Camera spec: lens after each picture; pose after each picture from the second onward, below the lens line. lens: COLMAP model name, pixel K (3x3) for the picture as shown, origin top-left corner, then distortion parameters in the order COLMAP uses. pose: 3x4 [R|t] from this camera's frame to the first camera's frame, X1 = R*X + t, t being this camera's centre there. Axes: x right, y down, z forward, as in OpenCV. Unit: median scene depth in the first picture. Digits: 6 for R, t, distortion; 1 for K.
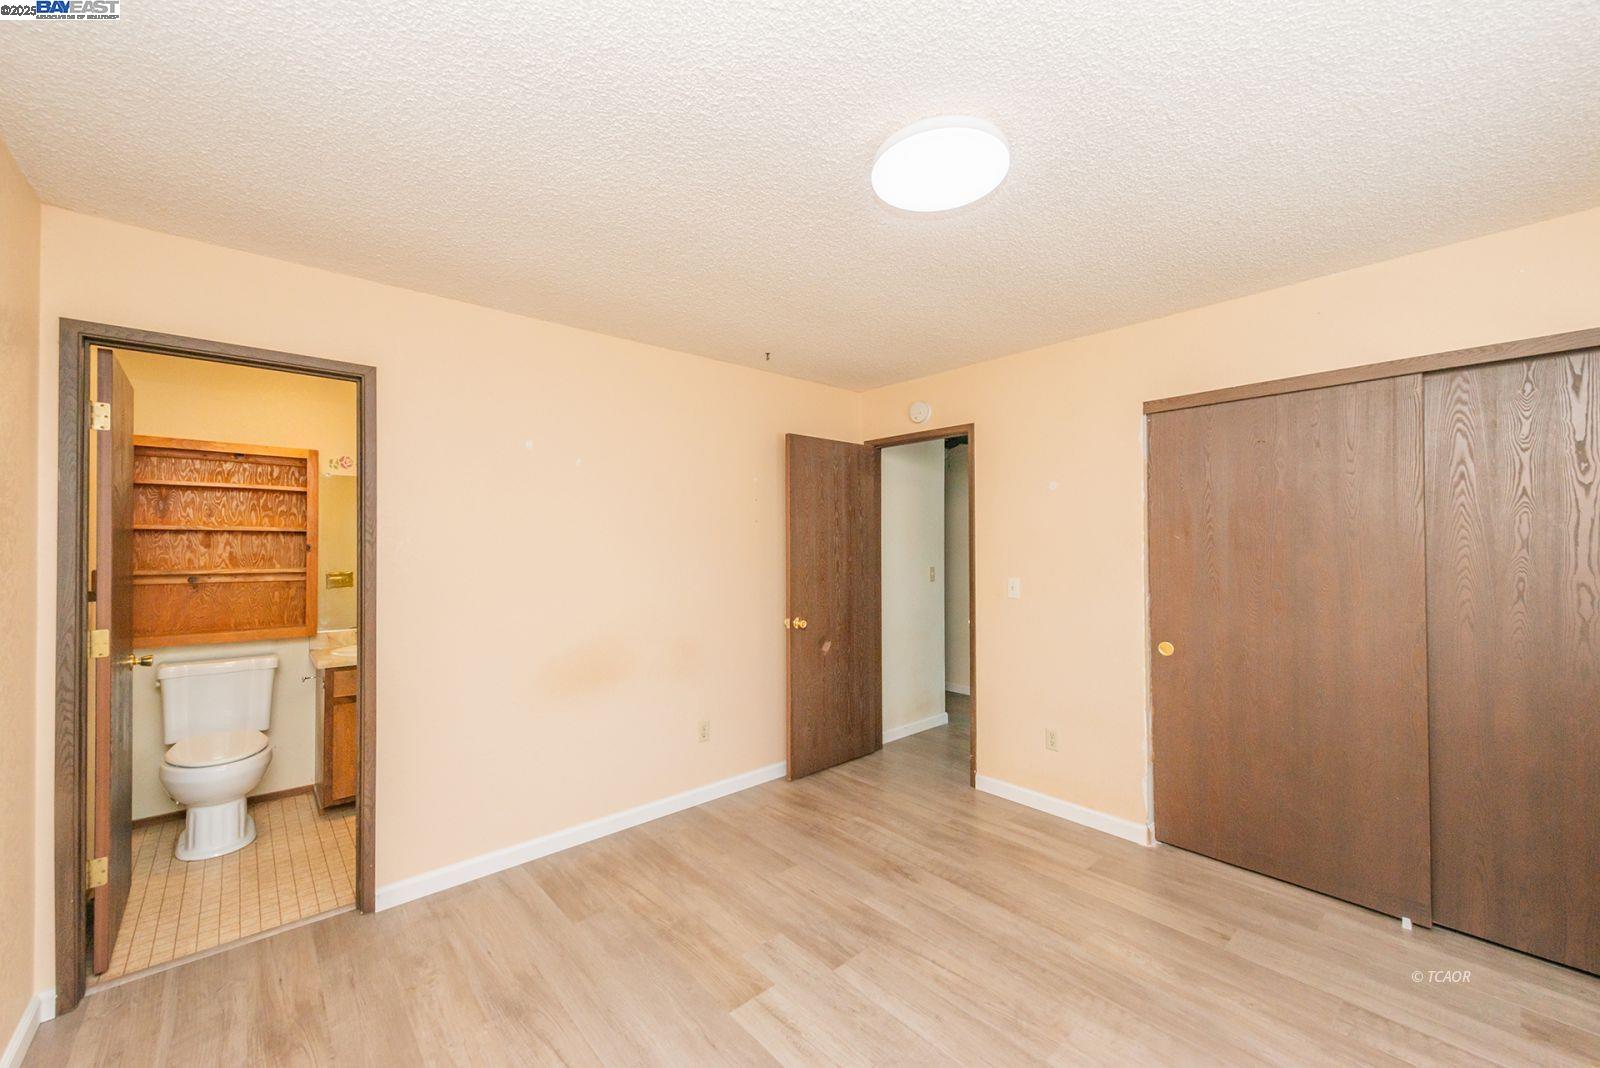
lens RADIAL K [[628.5, 0, 802.7], [0, 628.5, 539.6], [0, 0, 1]] dist [0.002733, -0.000133]
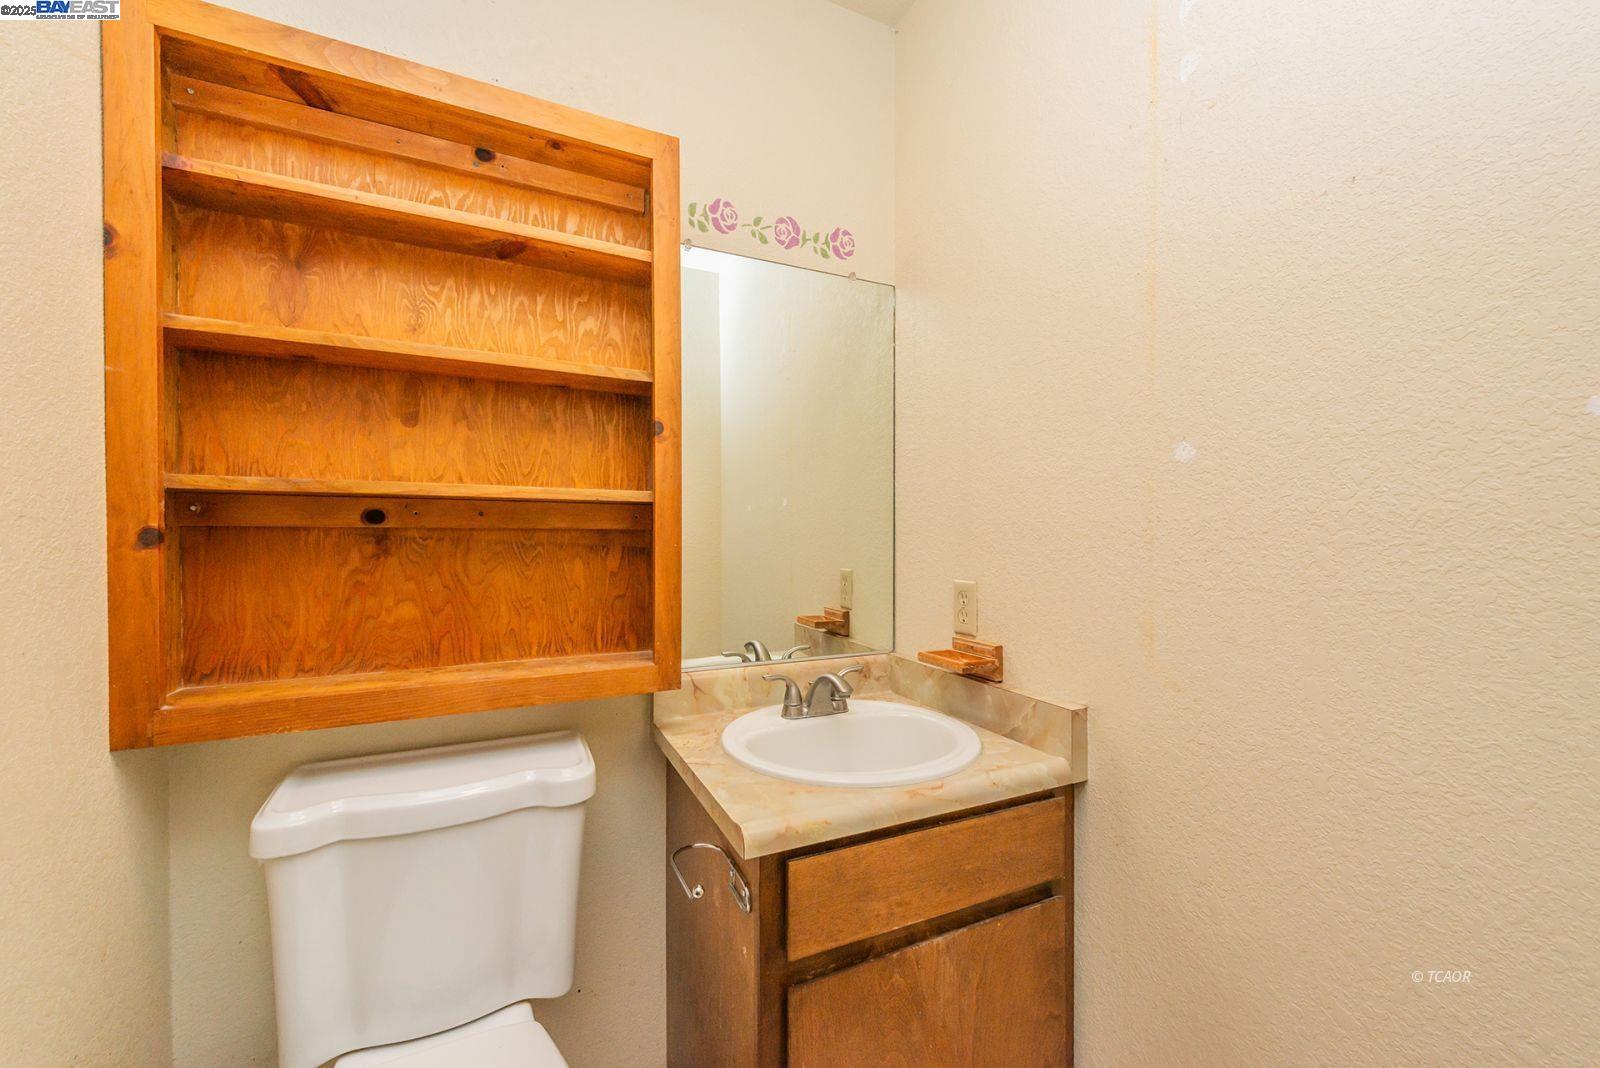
lens RADIAL K [[621.1, 0, 803.6], [0, 621.1, 542.2], [0, 0, 1]] dist [0.006273, -0.000553]
pose [[0.960831, 0.000717, -0.277134, -0.618447], [0.003371, 0.999892, 0.014273, 0.071807], [0.277115, -0.014648, 0.960725, 0.700584]]
